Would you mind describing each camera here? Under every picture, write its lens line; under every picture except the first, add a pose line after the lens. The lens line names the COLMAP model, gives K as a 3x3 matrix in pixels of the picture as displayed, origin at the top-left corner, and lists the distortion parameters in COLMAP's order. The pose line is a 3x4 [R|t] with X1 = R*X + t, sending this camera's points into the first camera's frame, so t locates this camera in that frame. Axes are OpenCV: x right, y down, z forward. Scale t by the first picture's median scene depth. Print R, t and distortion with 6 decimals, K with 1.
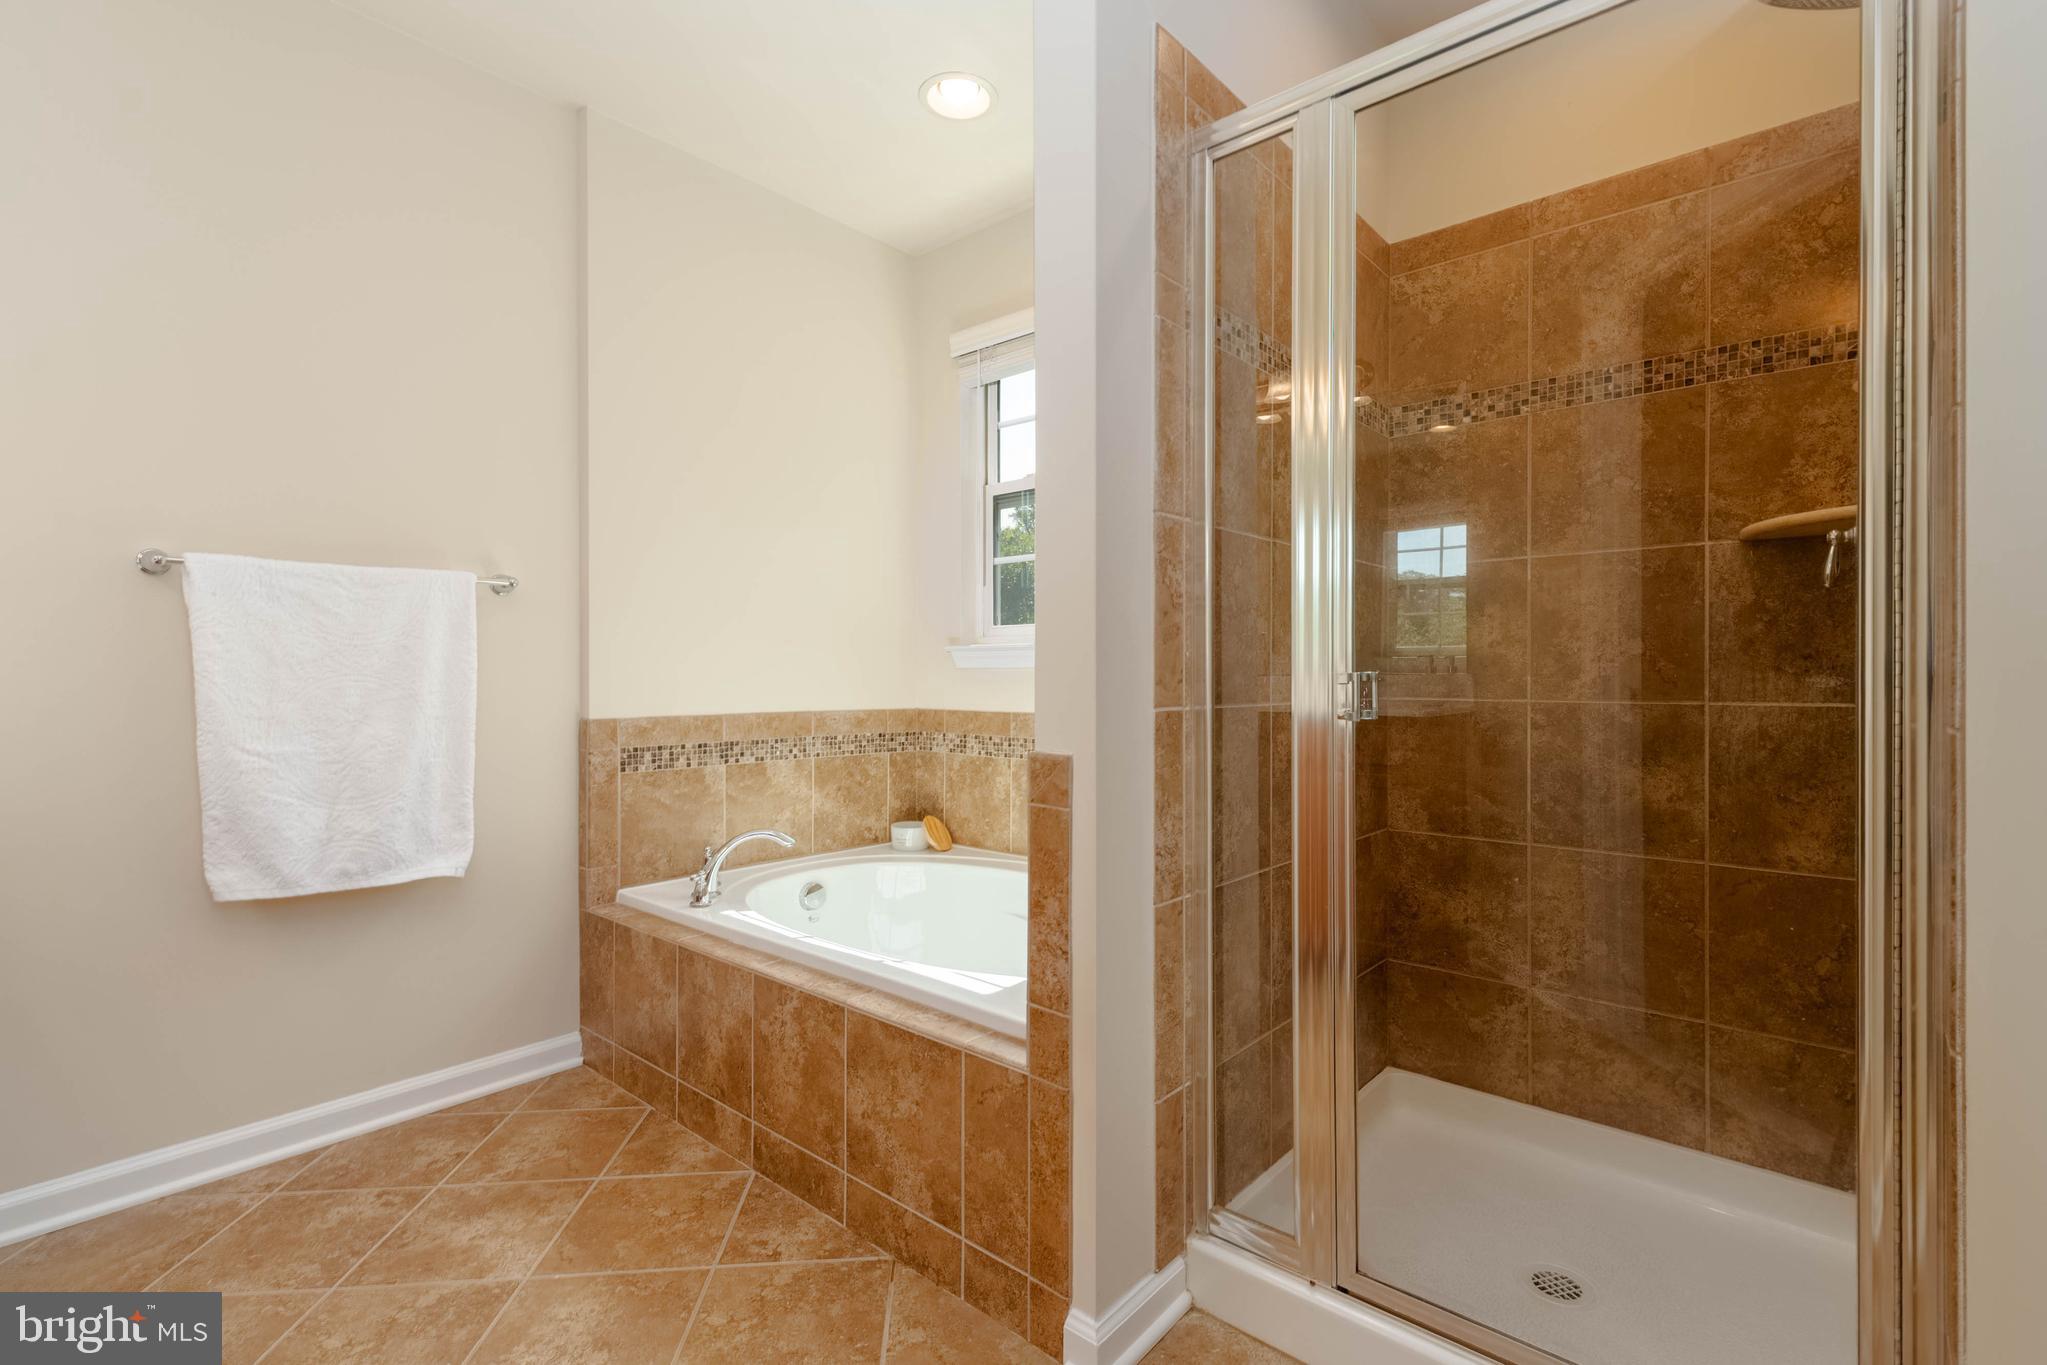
lens RADIAL K [[932.7, 0, 1030.8], [0, 932.7, 677.2], [0, 0, 1]] dist [0.007939, -0.003223]
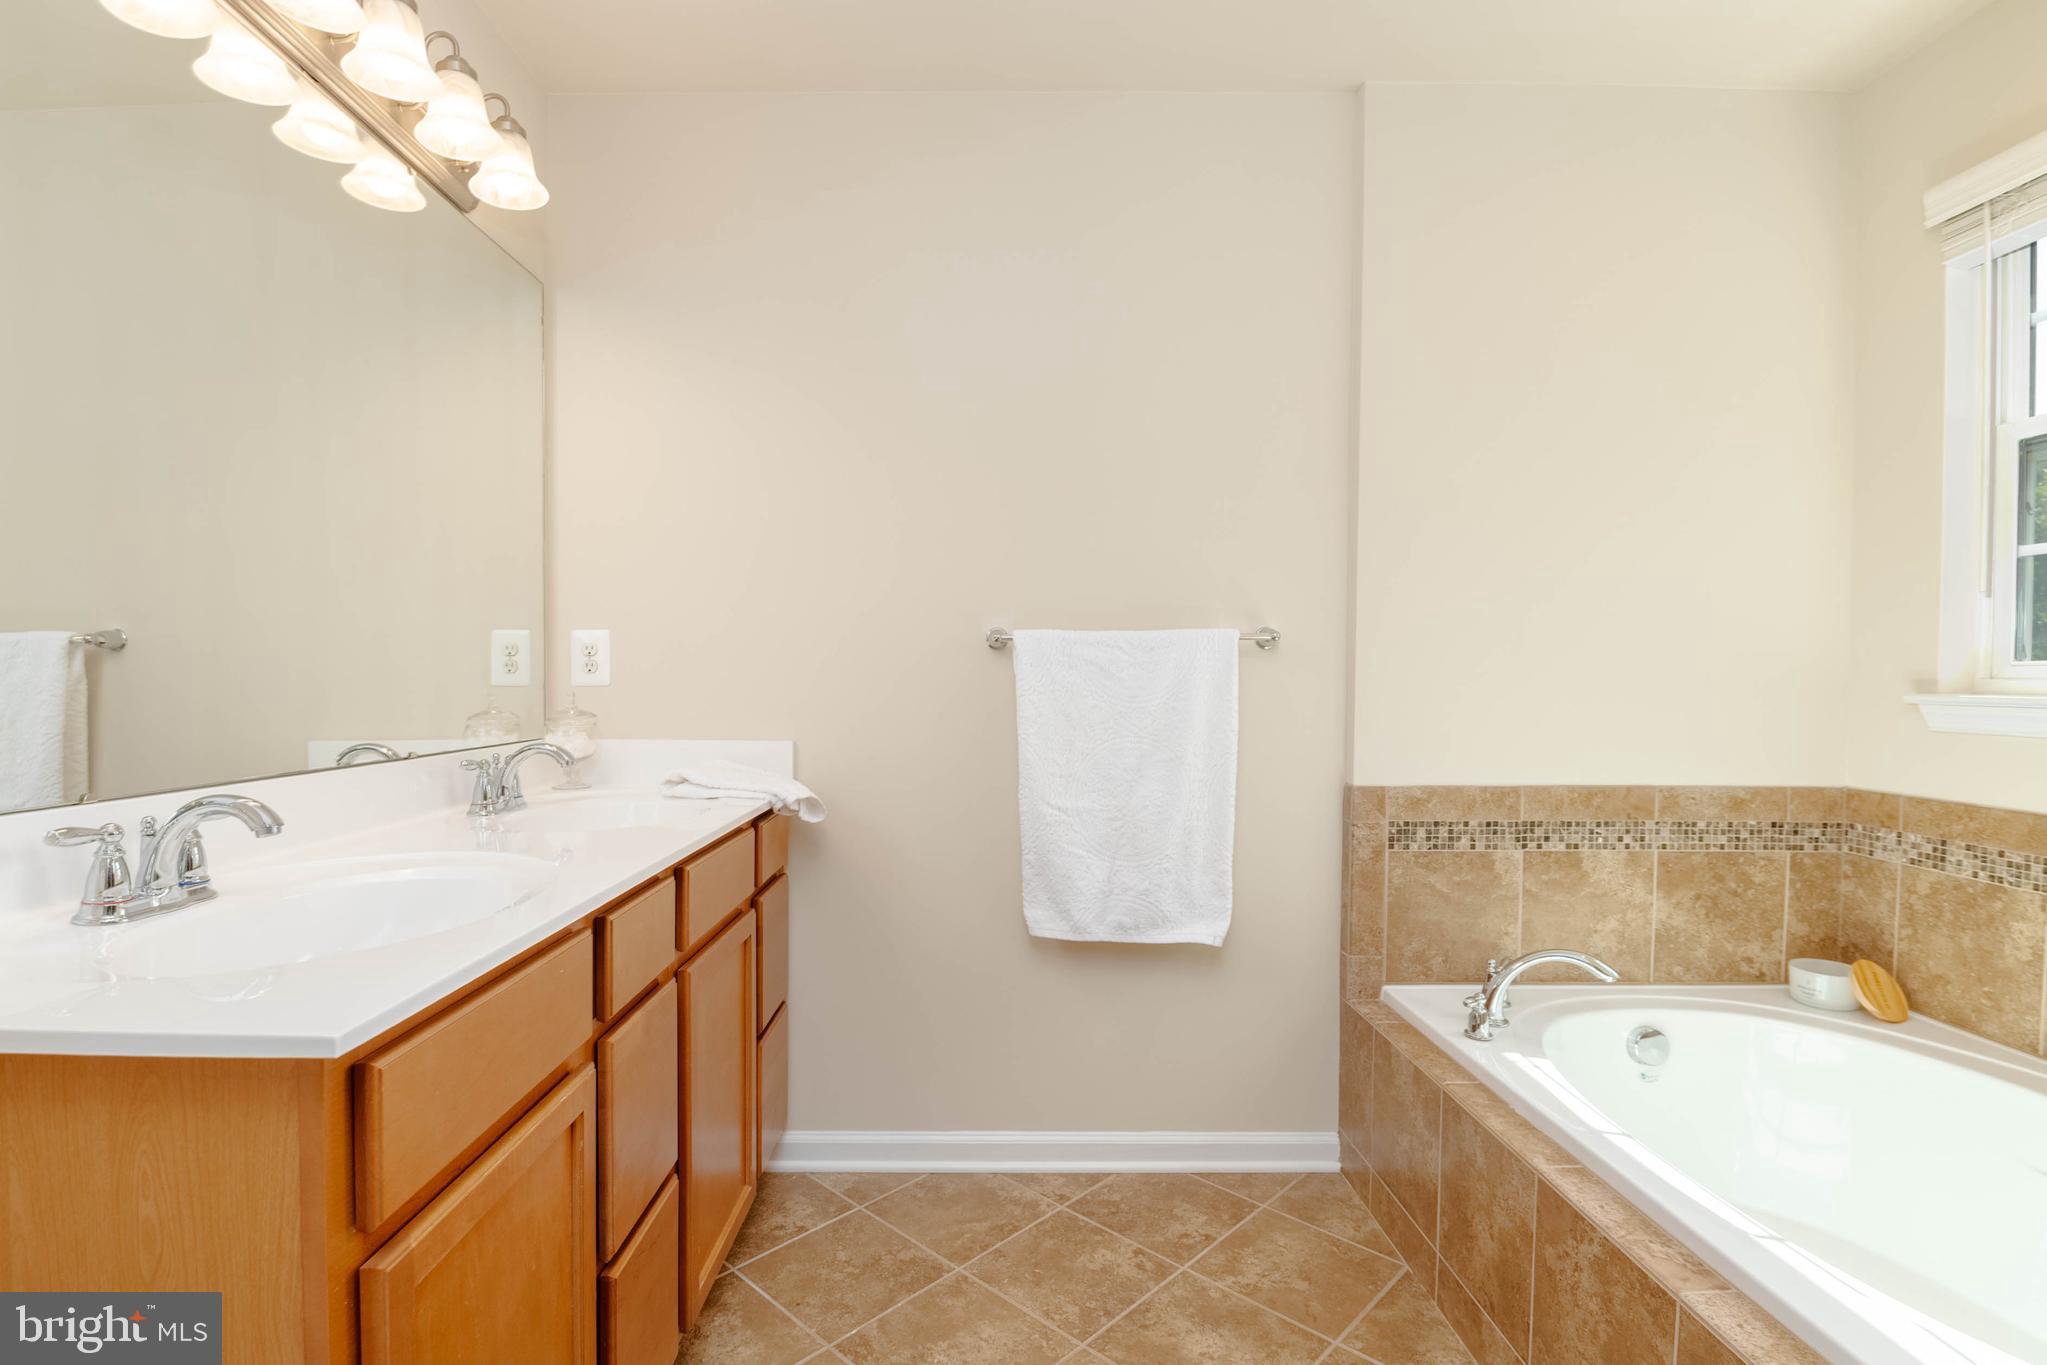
lens RADIAL K [[963.2, 0, 987.5], [0, 963.2, 706.9], [0, 0, 1]] dist [-0.004819, -0.008382]
pose [[0.654114, 0.022213, -0.756070, -0.016678], [-0.001005, 0.999593, 0.028498, -0.062244], [0.756395, -0.017881, 0.653870, 0.167660]]
